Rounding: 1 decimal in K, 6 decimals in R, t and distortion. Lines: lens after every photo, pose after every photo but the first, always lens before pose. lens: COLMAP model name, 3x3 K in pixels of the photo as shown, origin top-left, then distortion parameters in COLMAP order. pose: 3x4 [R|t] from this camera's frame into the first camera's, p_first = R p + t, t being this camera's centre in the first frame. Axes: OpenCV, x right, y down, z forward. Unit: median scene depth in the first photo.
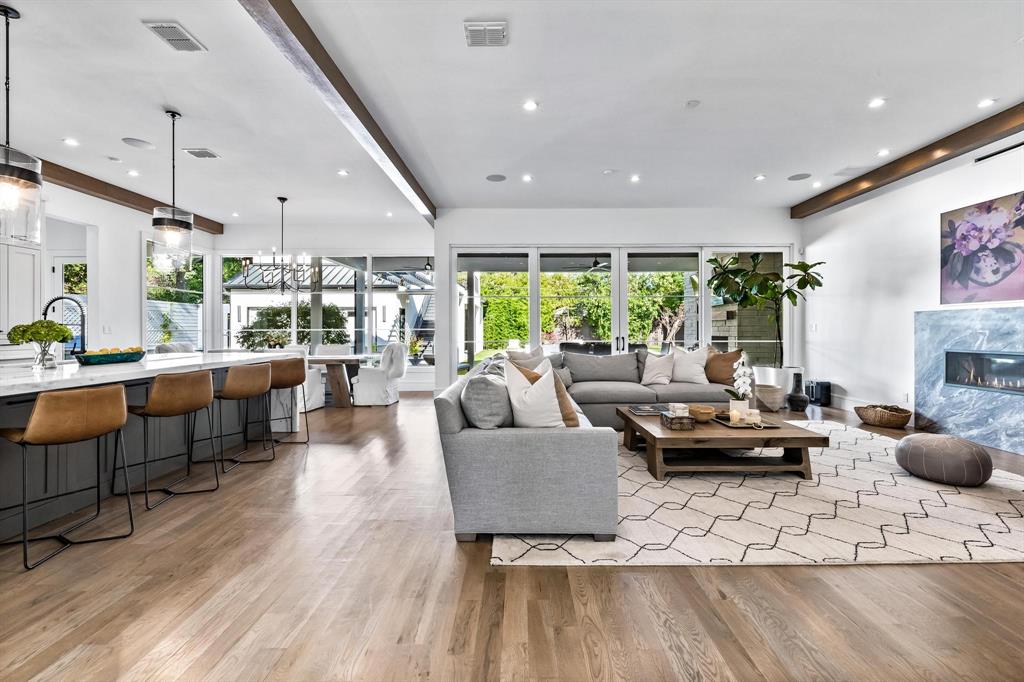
lens RADIAL K [[437.3, 0, 516.8], [0, 437.3, 329.8], [0, 0, 1]] dist [0.001258, -0.000608]
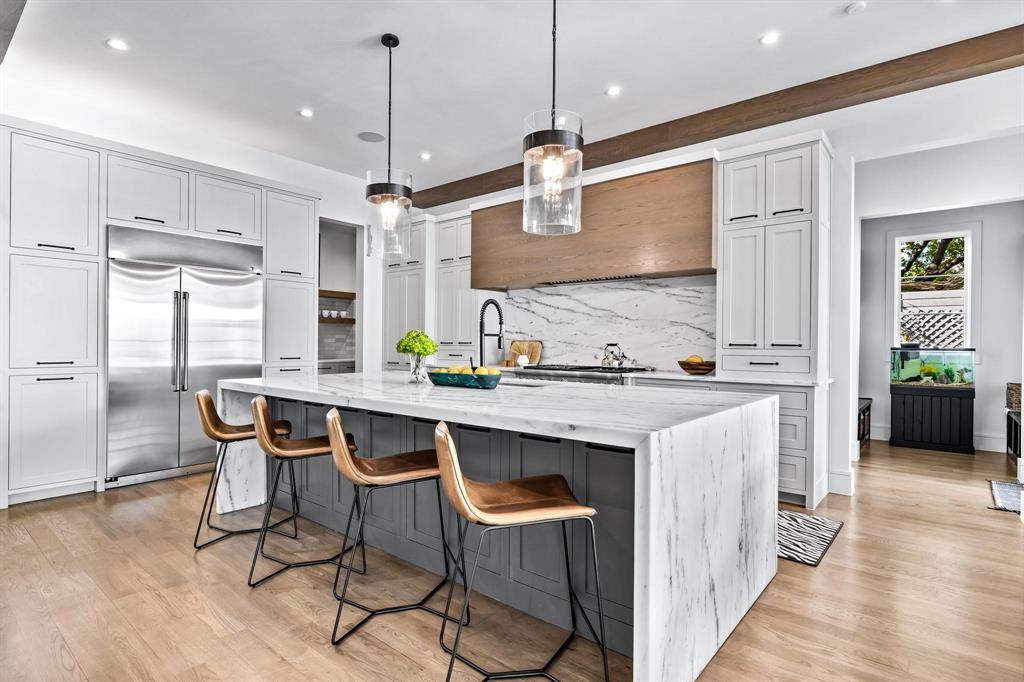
lens RADIAL K [[519.4, 0, 512.0], [0, 519.4, 341.0], [0, 0, 1]] dist [0.000364, 0.000452]
pose [[-0.635547, -0.006043, -0.772039, -0.198403], [-0.006806, 0.999974, -0.002224, 0.000919], [0.772032, 0.003841, -0.635572, 1.048193]]
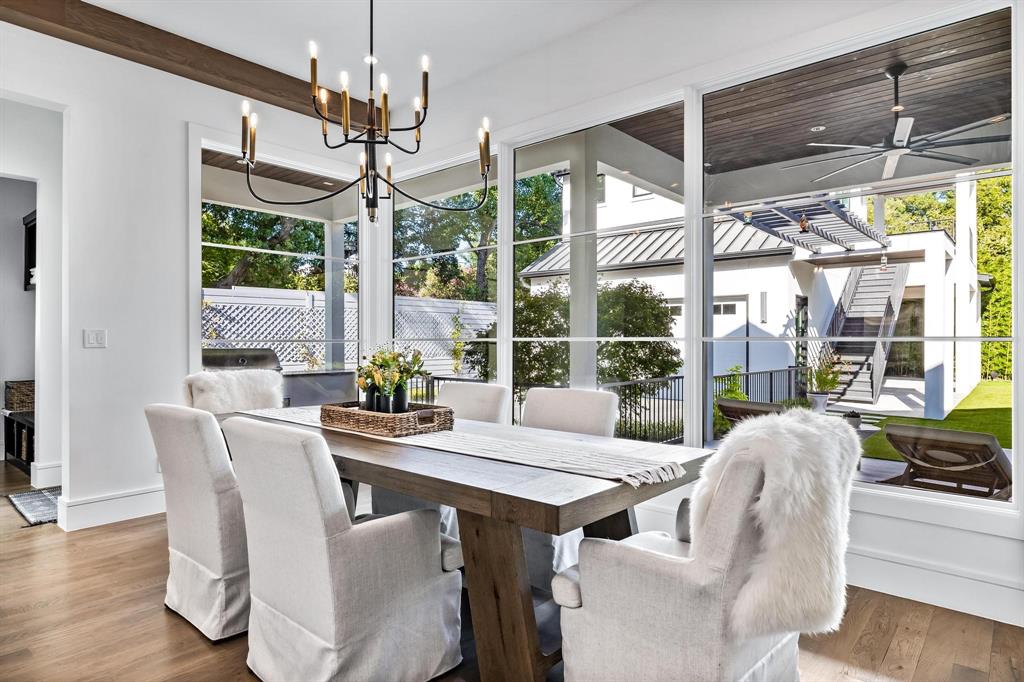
lens RADIAL K [[587.1, 0, 511.3], [0, 587.1, 338.9], [0, 0, 1]] dist [0.003159, 0.000237]
pose [[0.757266, 0.000124, -0.653107, -0.261072], [0.000008, 1.000000, 0.000200, -0.001080], [0.653107, -0.000157, 0.757266, 0.953591]]
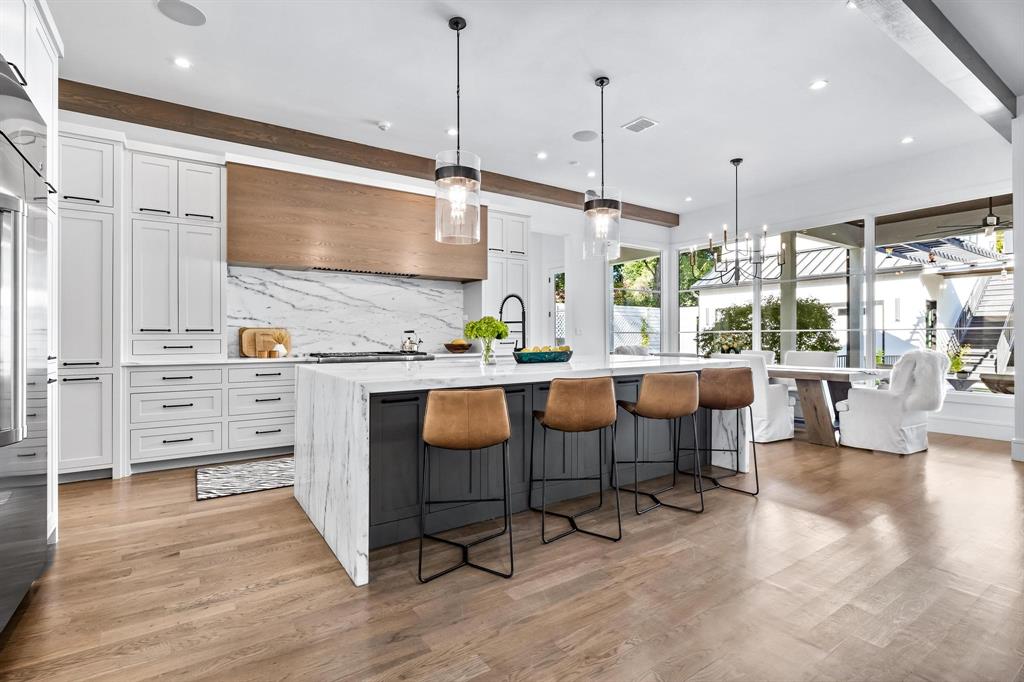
lens RADIAL K [[486.5, 0, 509.1], [0, 486.5, 334.8], [0, 0, 1]] dist [-0.005774, -0.000072]
pose [[0.565080, -0.002238, -0.825033, -0.068801], [0.000770, 0.999997, -0.002185, 0.012580], [0.825036, 0.000599, 0.565080, 0.227974]]
